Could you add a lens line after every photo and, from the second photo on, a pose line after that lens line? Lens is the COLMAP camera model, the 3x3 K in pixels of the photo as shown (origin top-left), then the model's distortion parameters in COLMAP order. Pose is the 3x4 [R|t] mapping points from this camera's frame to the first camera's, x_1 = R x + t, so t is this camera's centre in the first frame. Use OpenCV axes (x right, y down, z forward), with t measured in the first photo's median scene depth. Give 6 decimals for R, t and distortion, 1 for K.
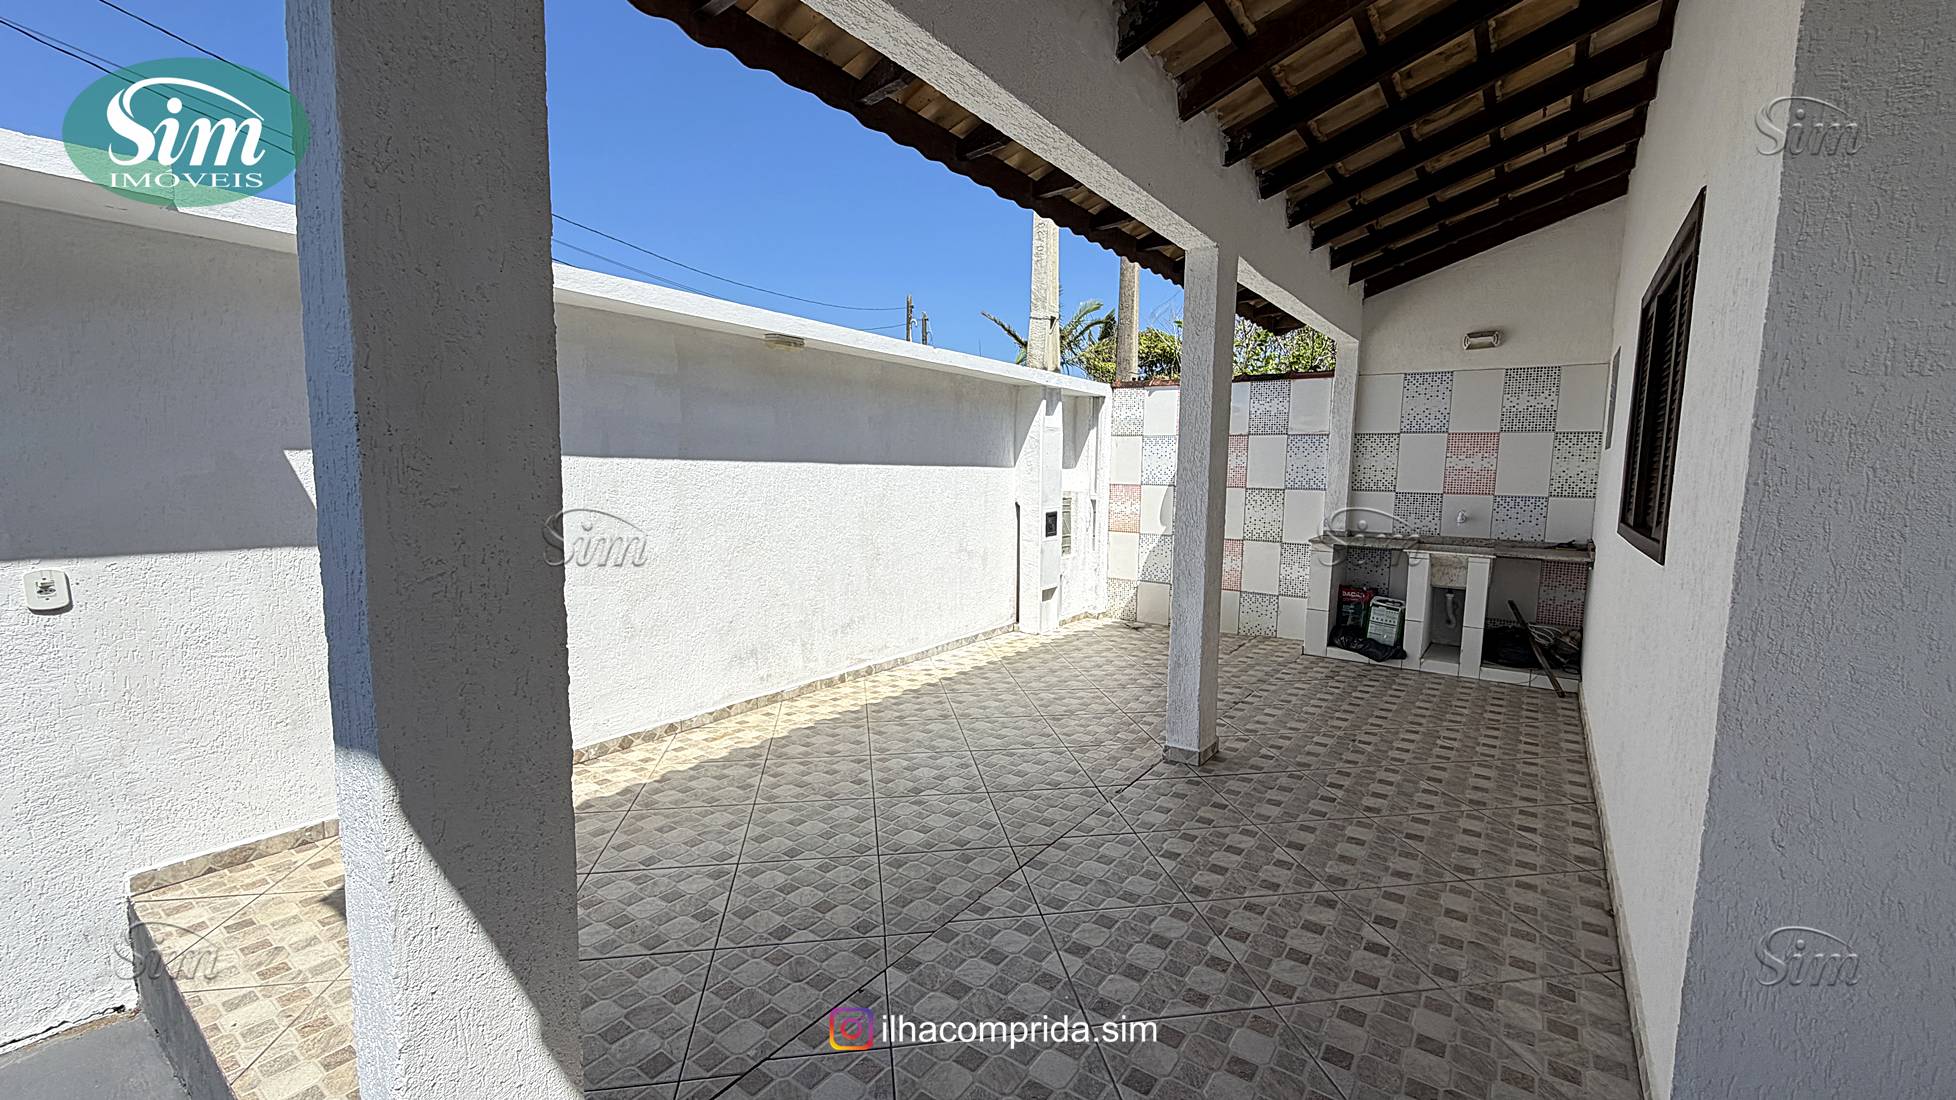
lens RADIAL K [[778.5, 0, 978.5], [0, 778.5, 548.9], [0, 0, 1]] dist [-0.001808, 0.000336]
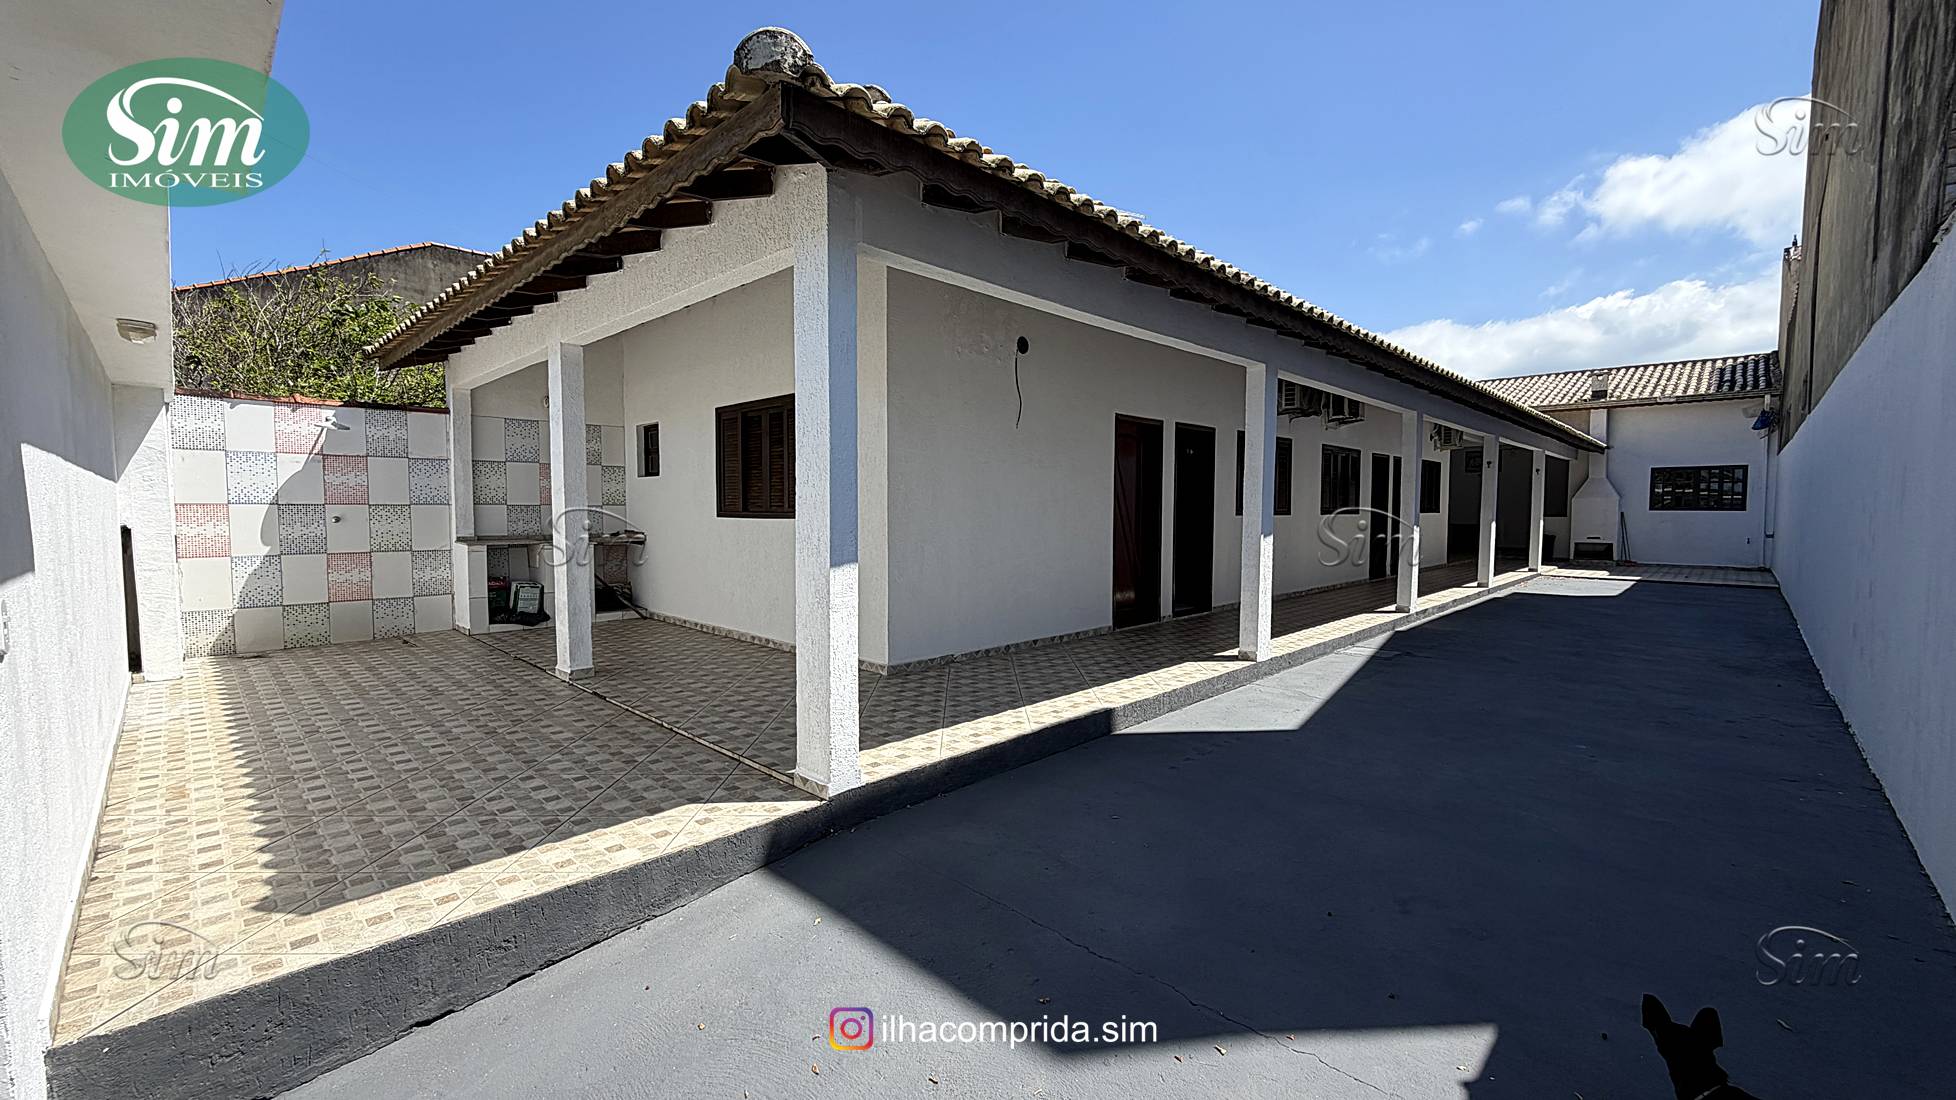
lens RADIAL K [[778.5, 0, 976.2], [0, 778.5, 544.2], [0, 0, 1]] dist [-0.001808, 0.000336]
pose [[0.151049, -0.063379, 0.986492, -0.707768], [0.101408, 0.993671, 0.048312, 0.012614], [-0.983311, 0.092740, 0.156521, -0.008096]]
